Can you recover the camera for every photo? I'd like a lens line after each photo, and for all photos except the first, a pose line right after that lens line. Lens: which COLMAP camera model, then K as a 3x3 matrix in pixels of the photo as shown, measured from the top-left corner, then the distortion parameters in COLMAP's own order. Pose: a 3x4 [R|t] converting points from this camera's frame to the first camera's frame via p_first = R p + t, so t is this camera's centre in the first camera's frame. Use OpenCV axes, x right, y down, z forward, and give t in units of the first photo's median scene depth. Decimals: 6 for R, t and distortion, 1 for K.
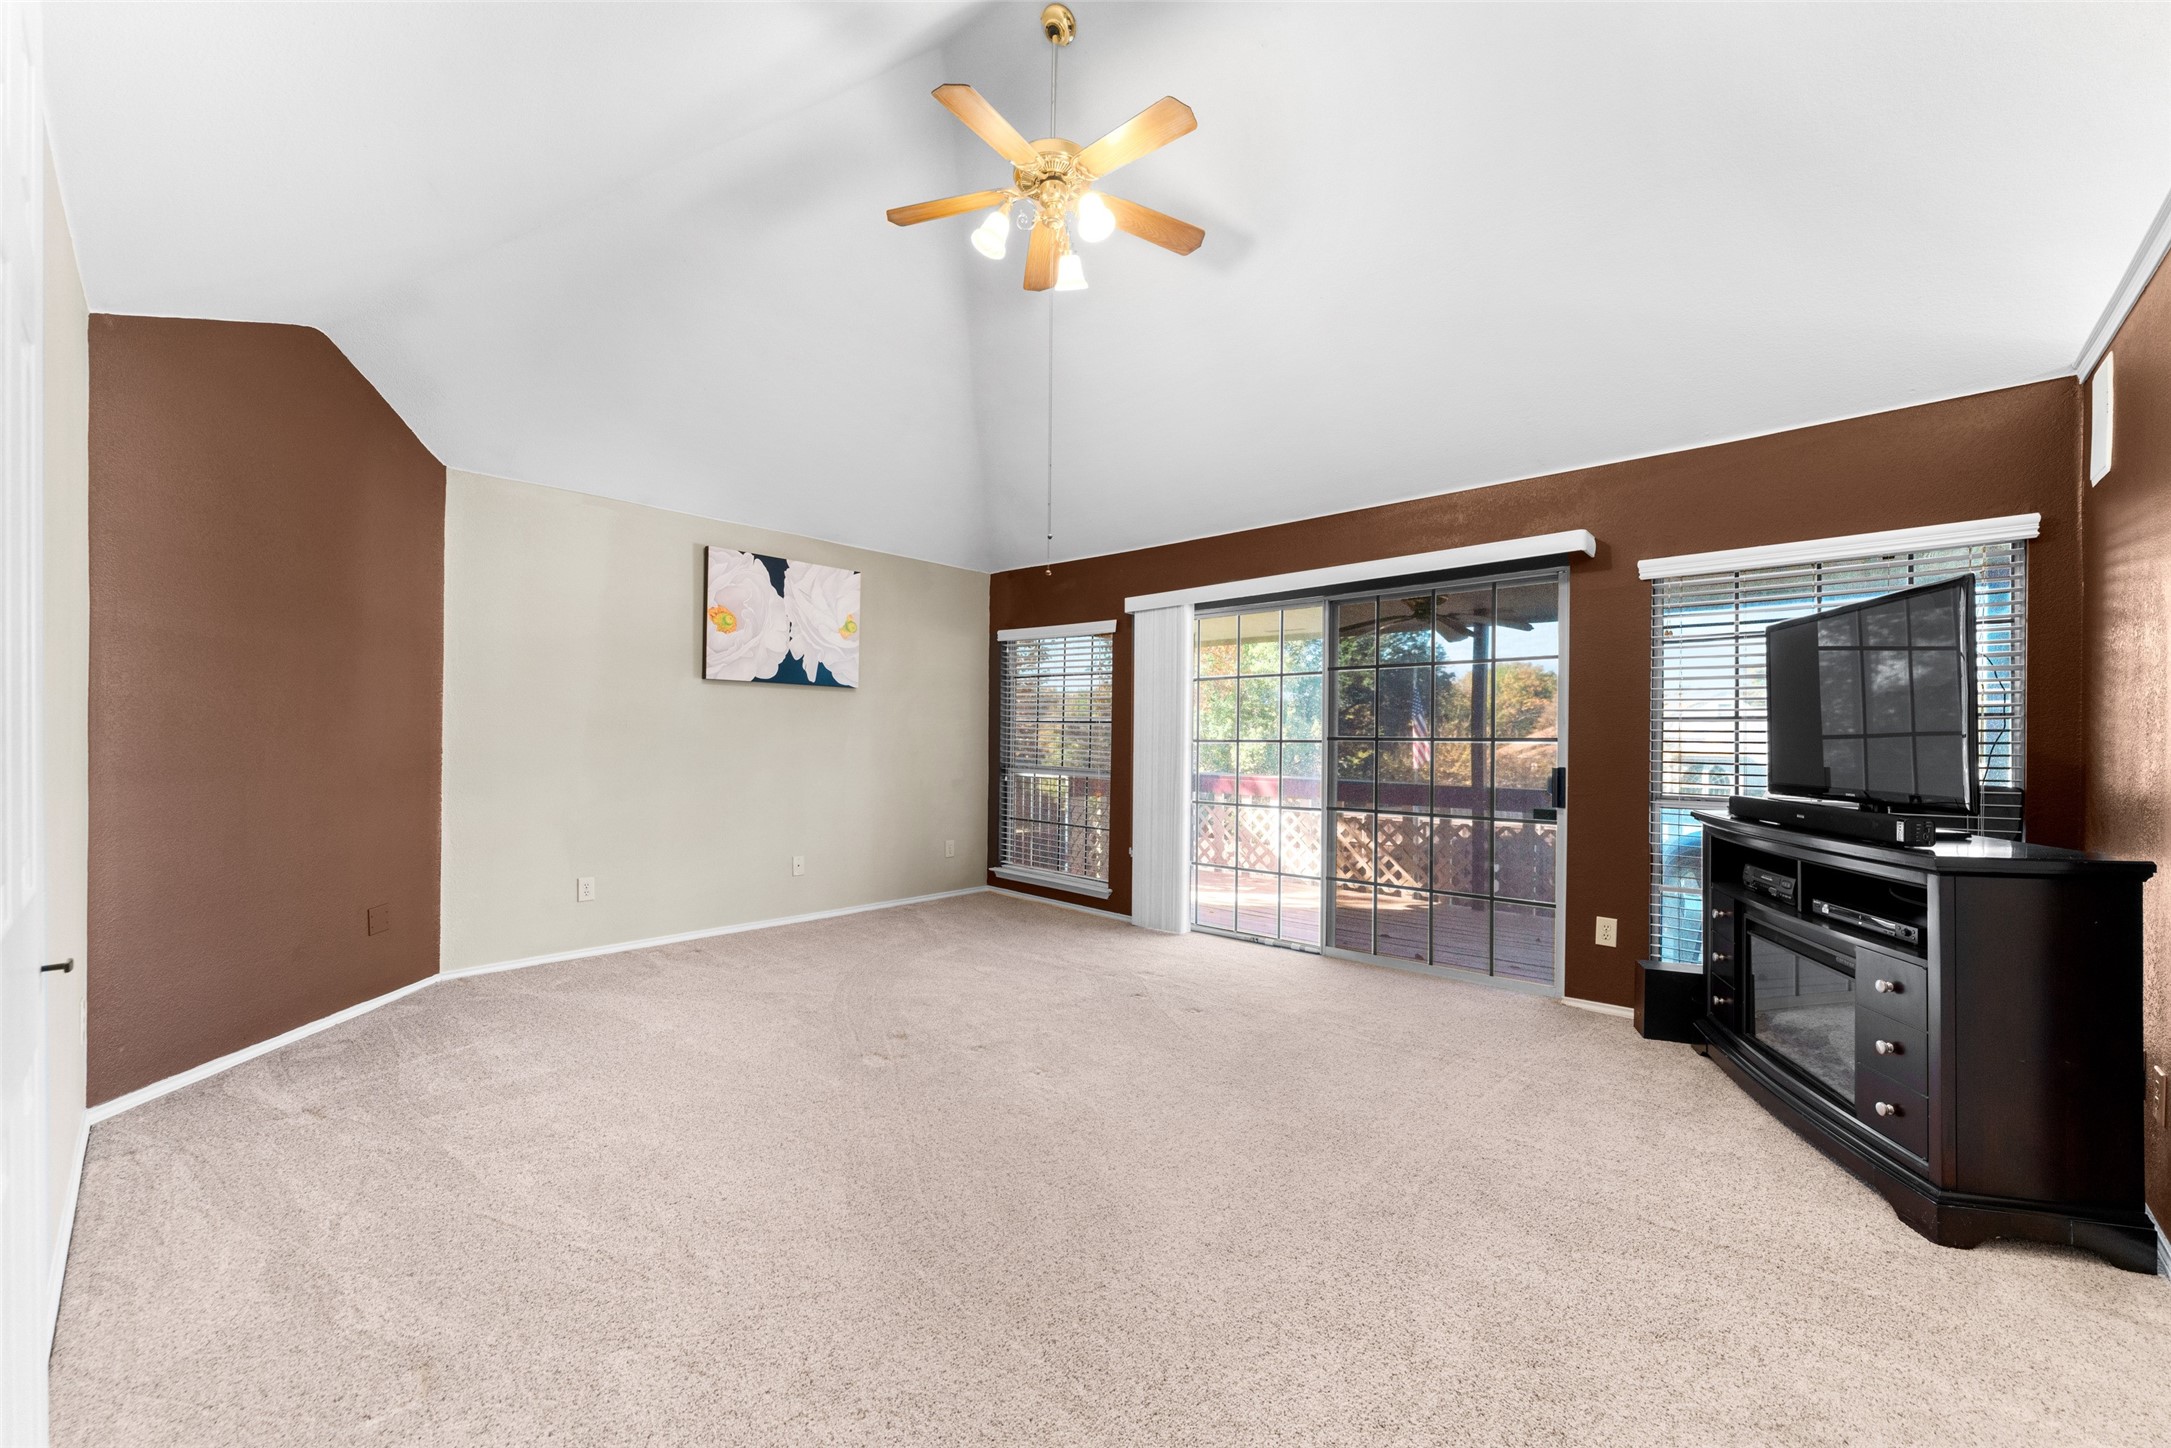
lens RADIAL K [[869.3, 0, 1096.8], [0, 869.3, 736.3], [0, 0, 1]] dist [0.000733, -0.000157]
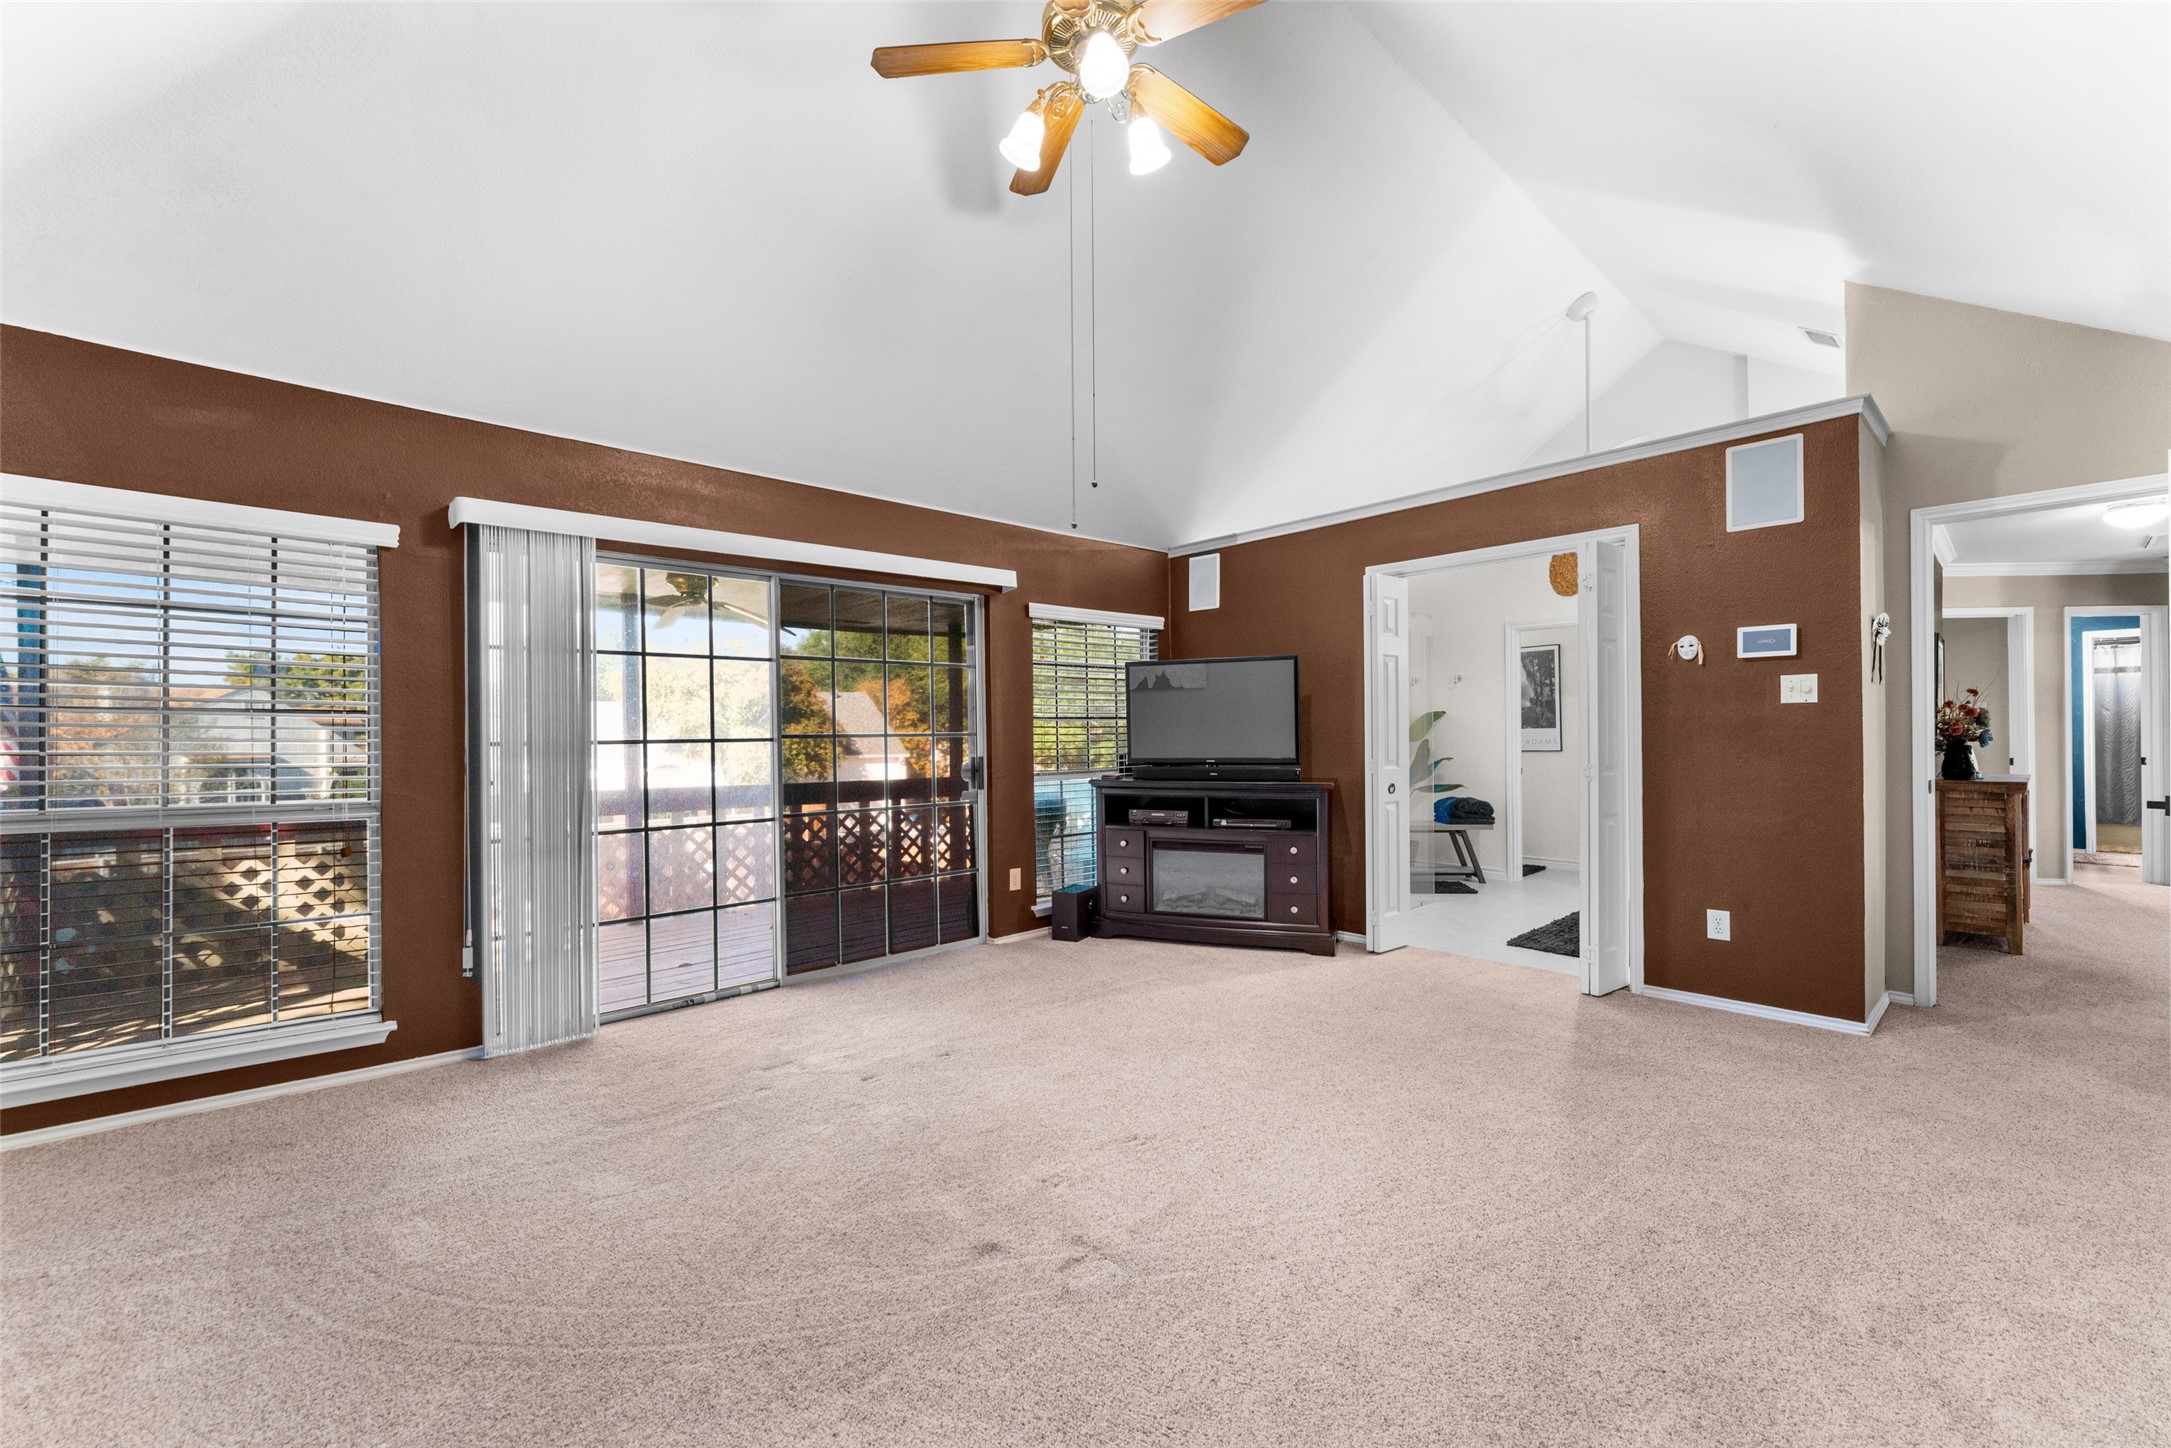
lens RADIAL K [[869.3, 0, 1097.1], [0, 869.3, 722.5], [0, 0, 1]] dist [0.000733, -0.000157]
pose [[0.087853, -0.000503, 0.996133, -0.569698], [0.002593, 0.999997, 0.000276, -0.010646], [-0.996130, 0.002559, 0.087854, 0.603943]]
